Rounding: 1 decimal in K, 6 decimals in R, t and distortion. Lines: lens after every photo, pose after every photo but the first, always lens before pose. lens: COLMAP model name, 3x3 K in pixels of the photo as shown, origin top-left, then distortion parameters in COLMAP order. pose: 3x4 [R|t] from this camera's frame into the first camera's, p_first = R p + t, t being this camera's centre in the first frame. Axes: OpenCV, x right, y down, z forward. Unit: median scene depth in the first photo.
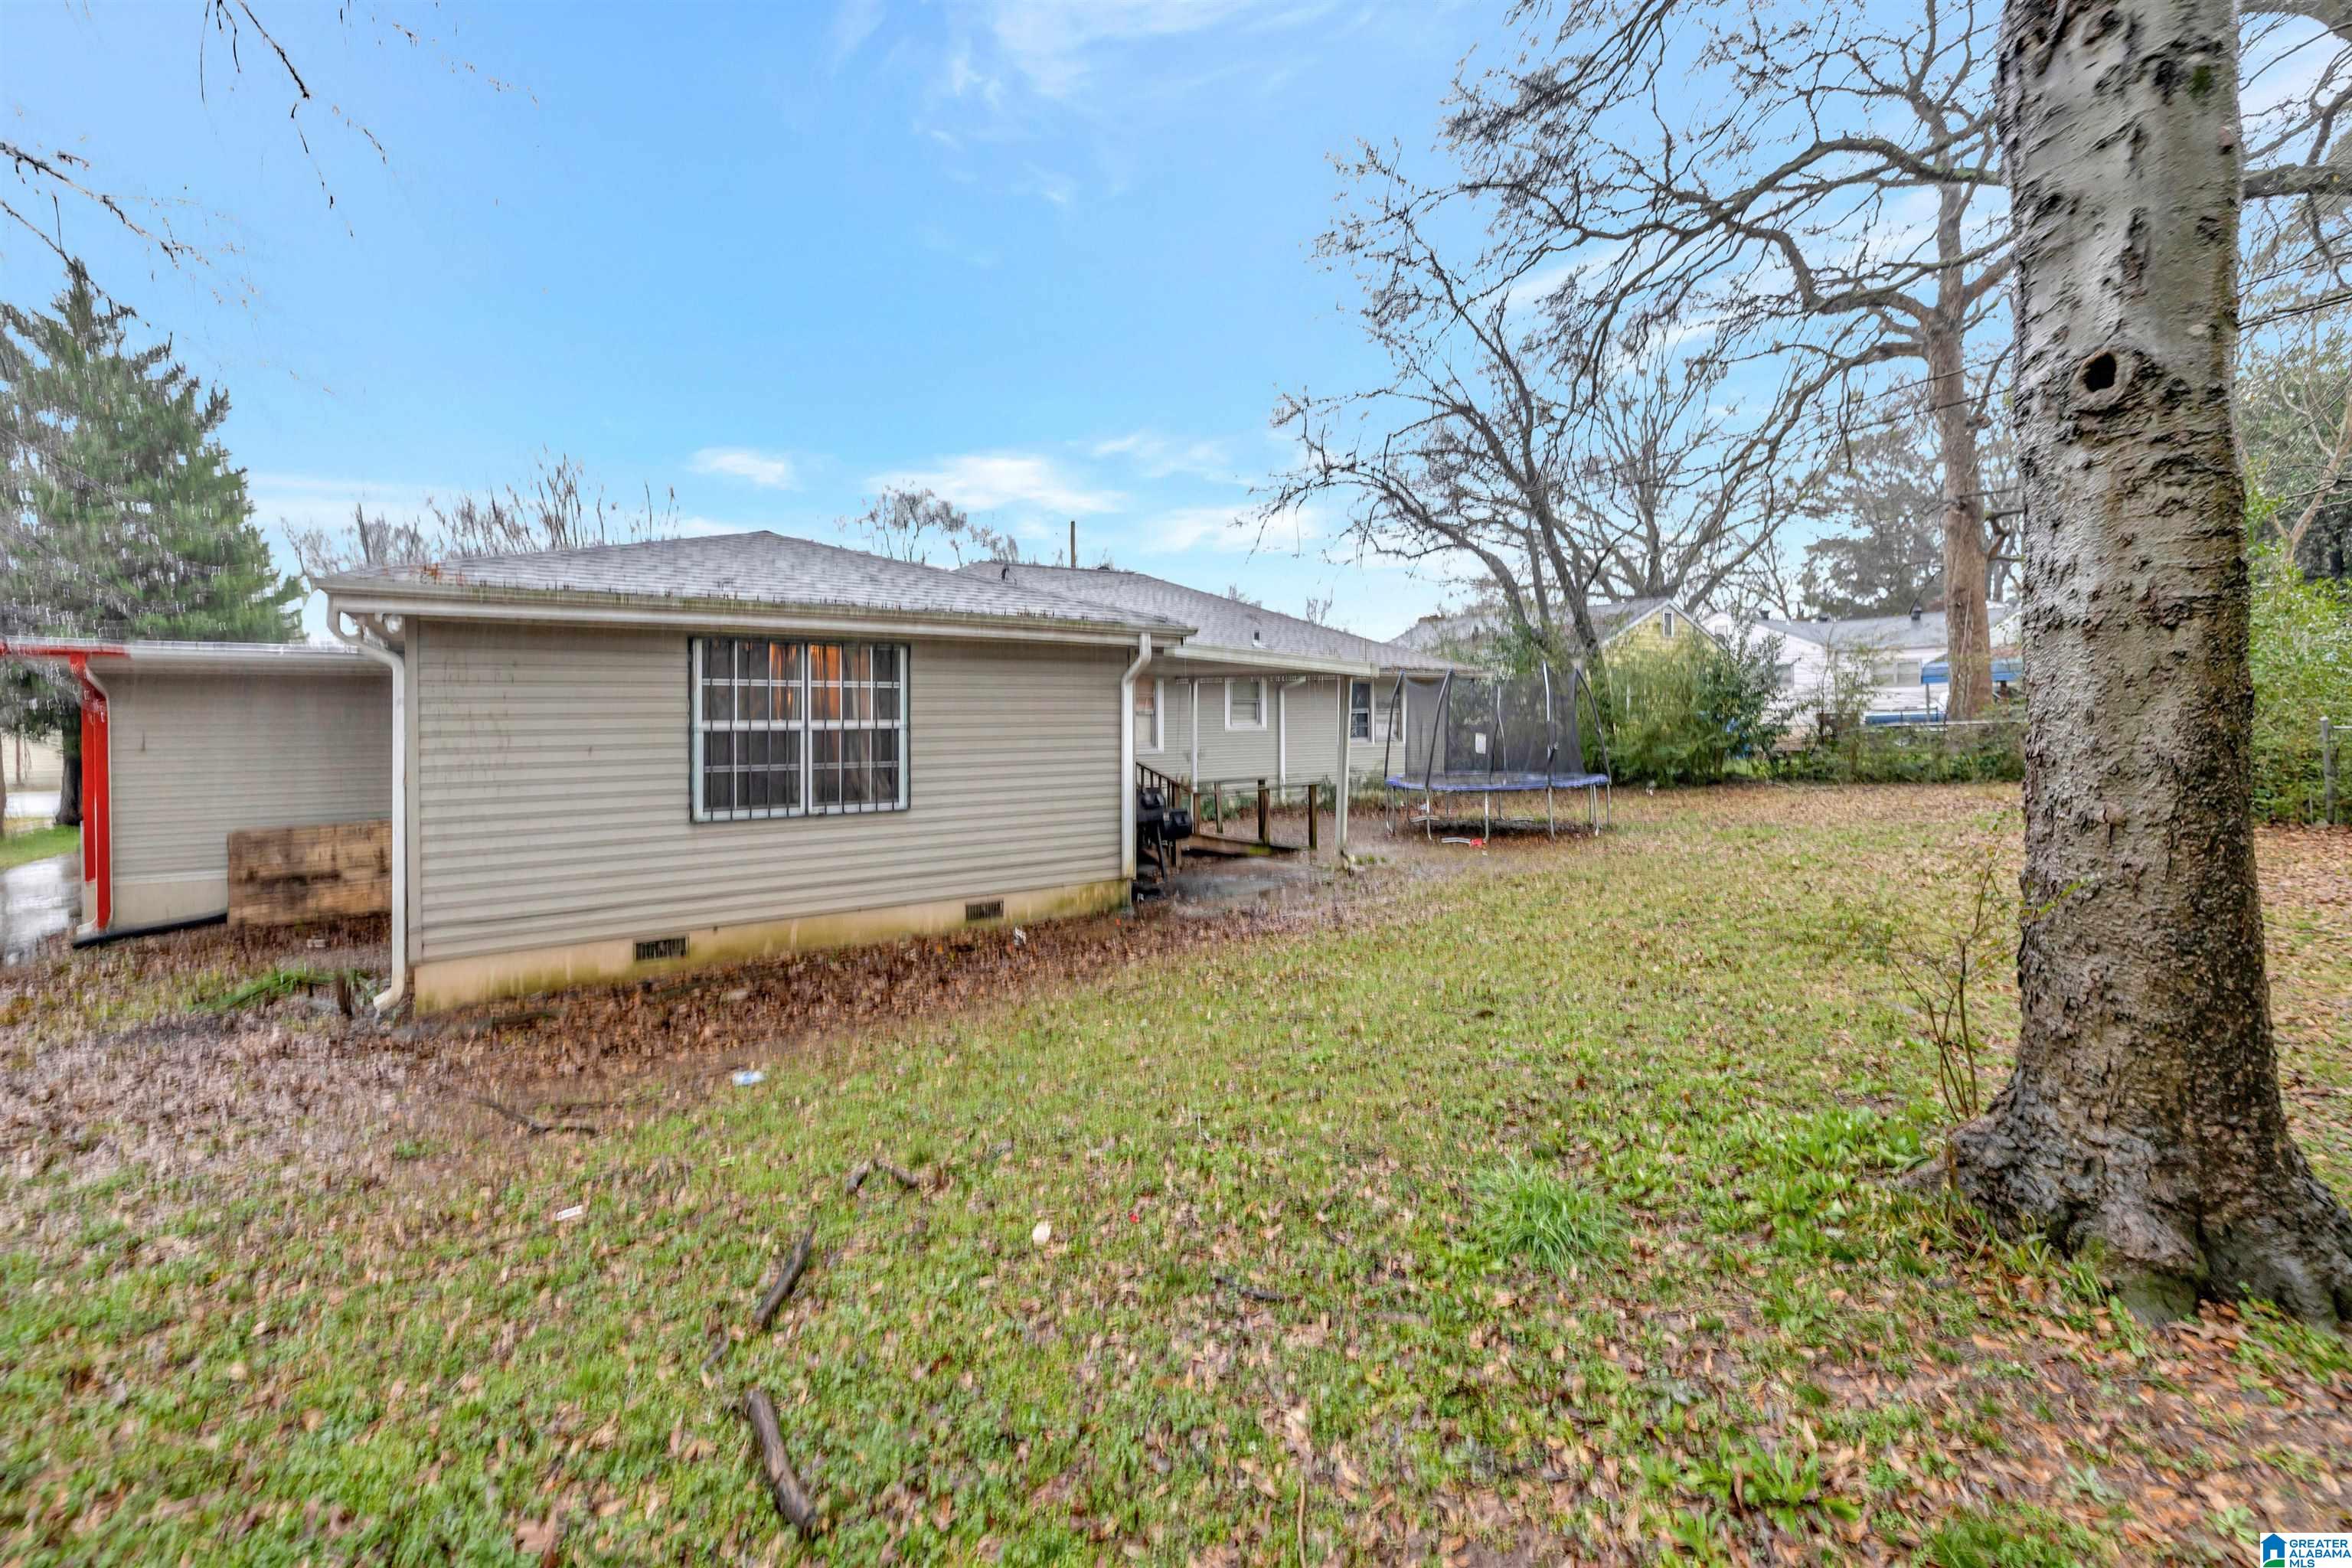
lens RADIAL K [[984.6, 0, 1172.4], [0, 984.6, 762.9], [0, 0, 1]] dist [0.000842, -0.000536]
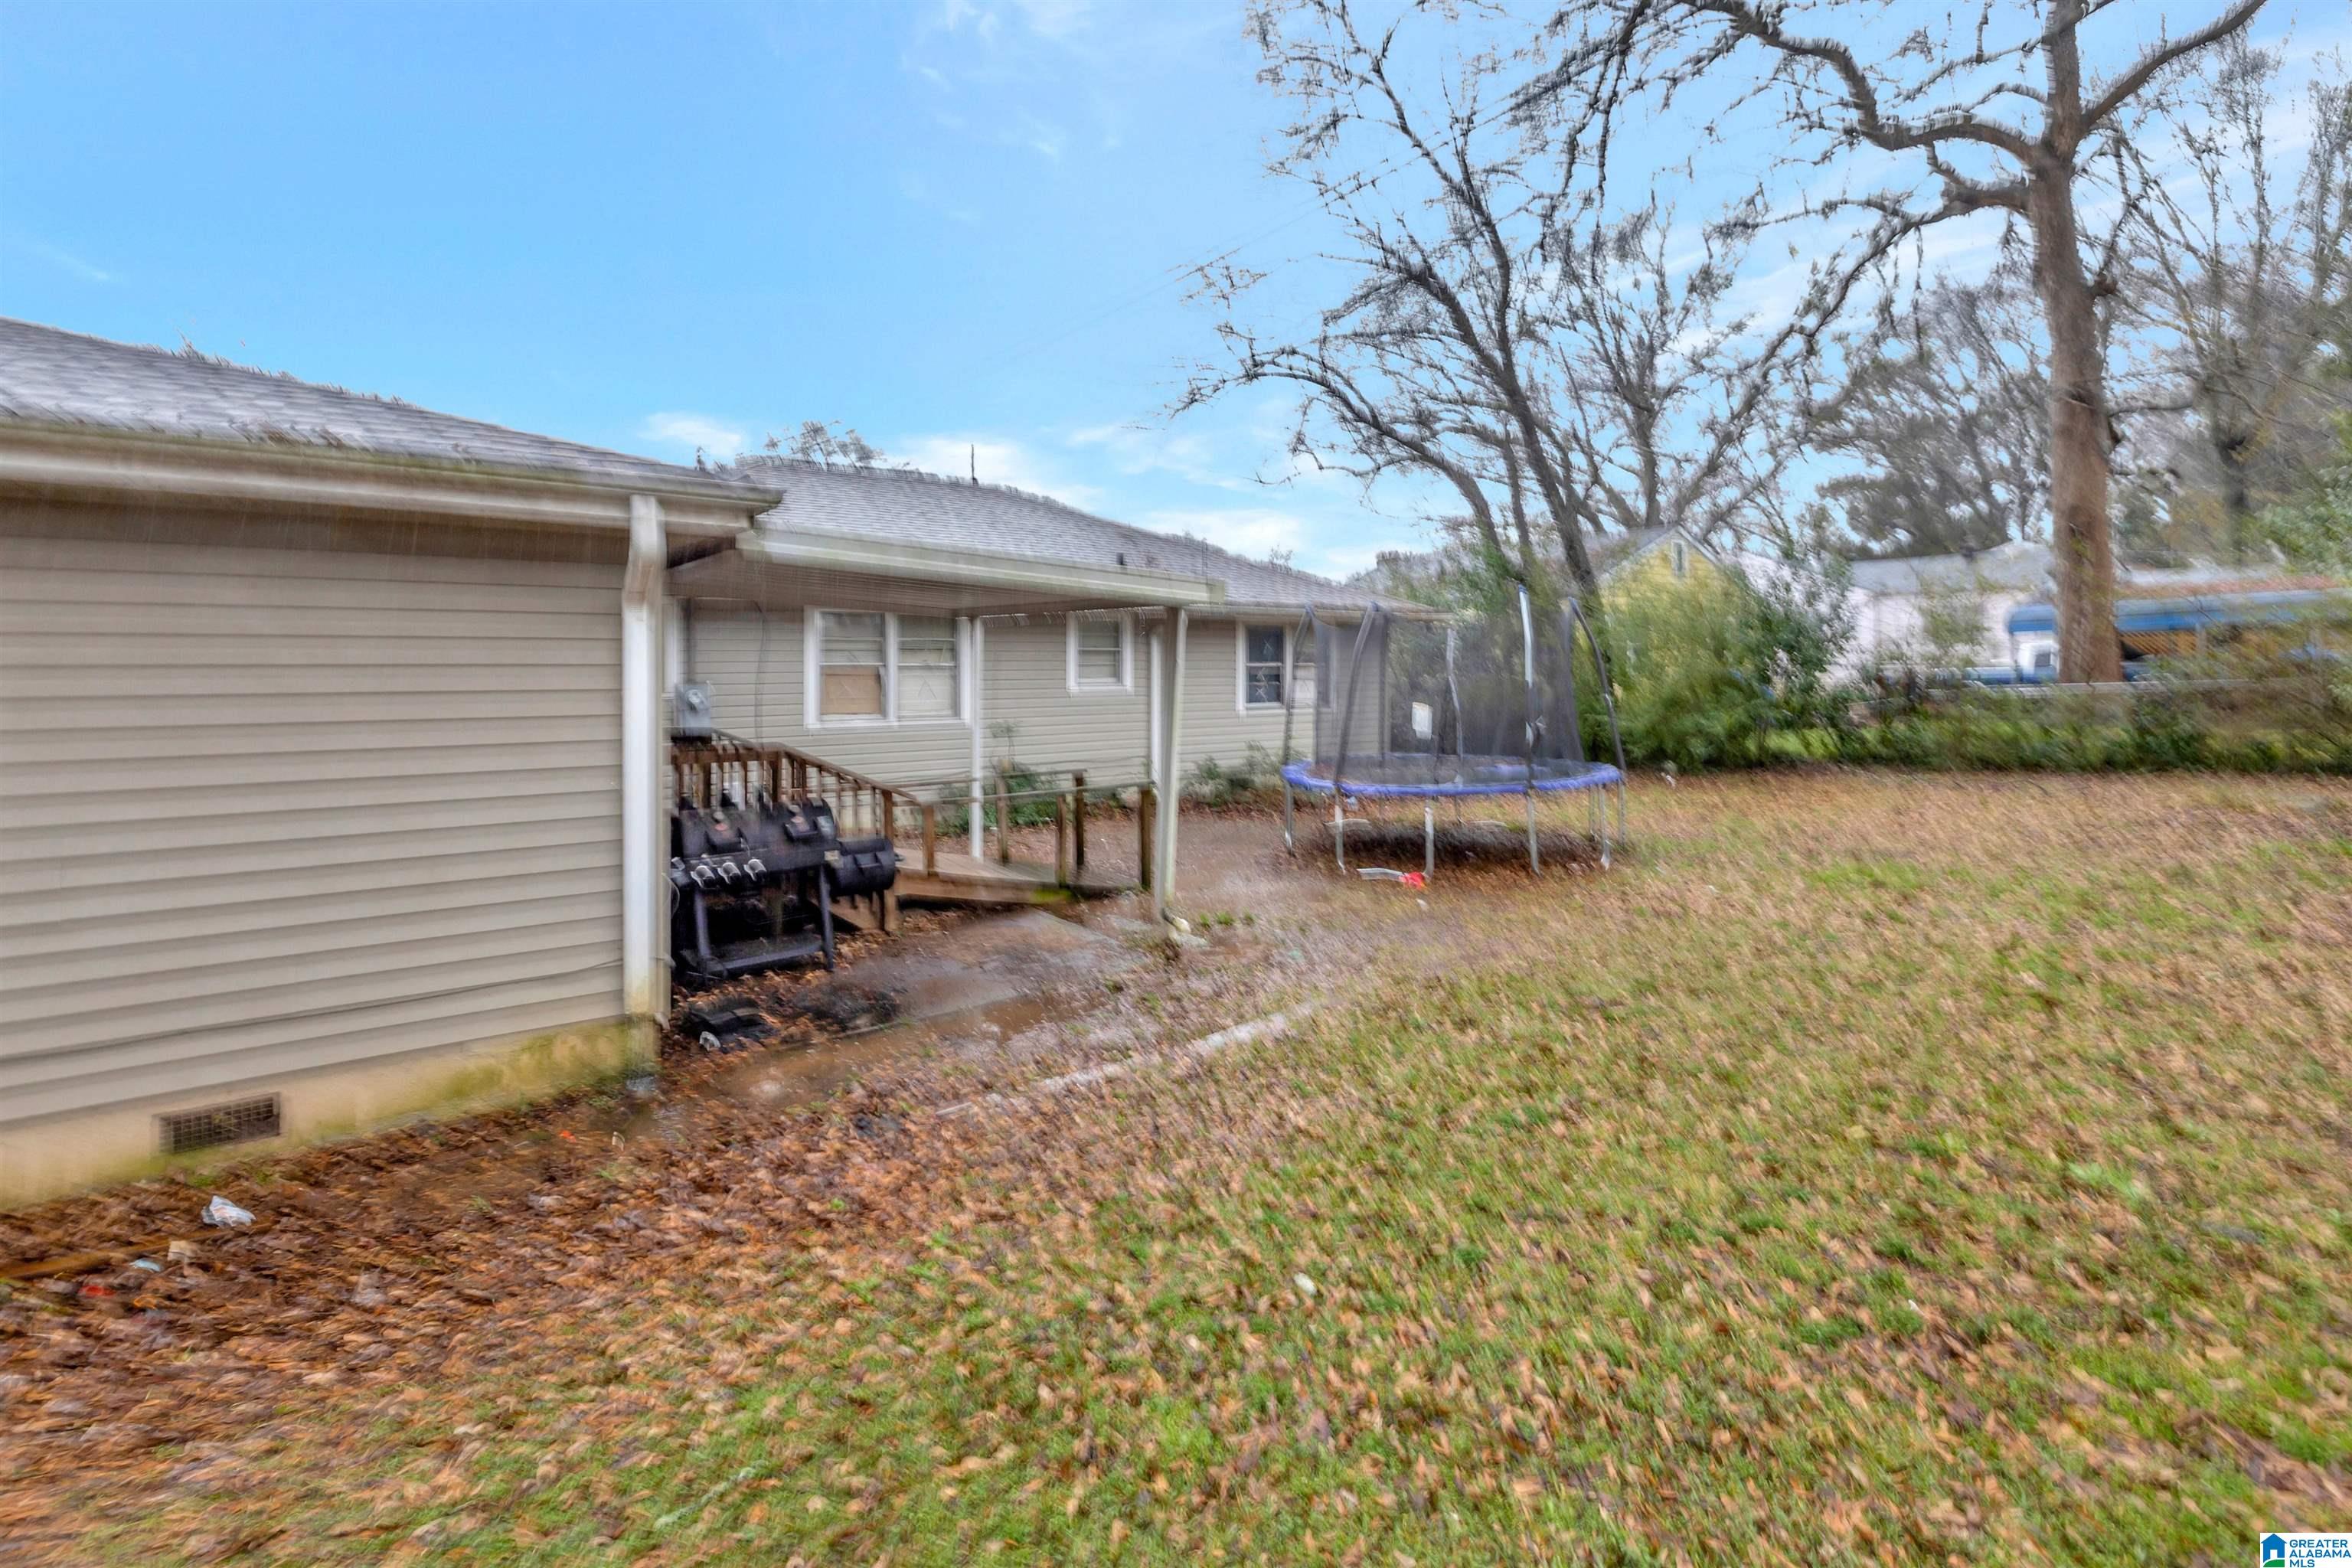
lens RADIAL K [[1004.9, 0, 1129.9], [0, 1004.9, 706.9], [0, 0, 1]] dist [0.001907, 0.000173]
pose [[0.999886, 0.005619, -0.014036, 0.084001], [-0.005752, 0.999939, -0.009431, -0.012719], [0.013982, 0.009510, 0.999857, 0.219046]]
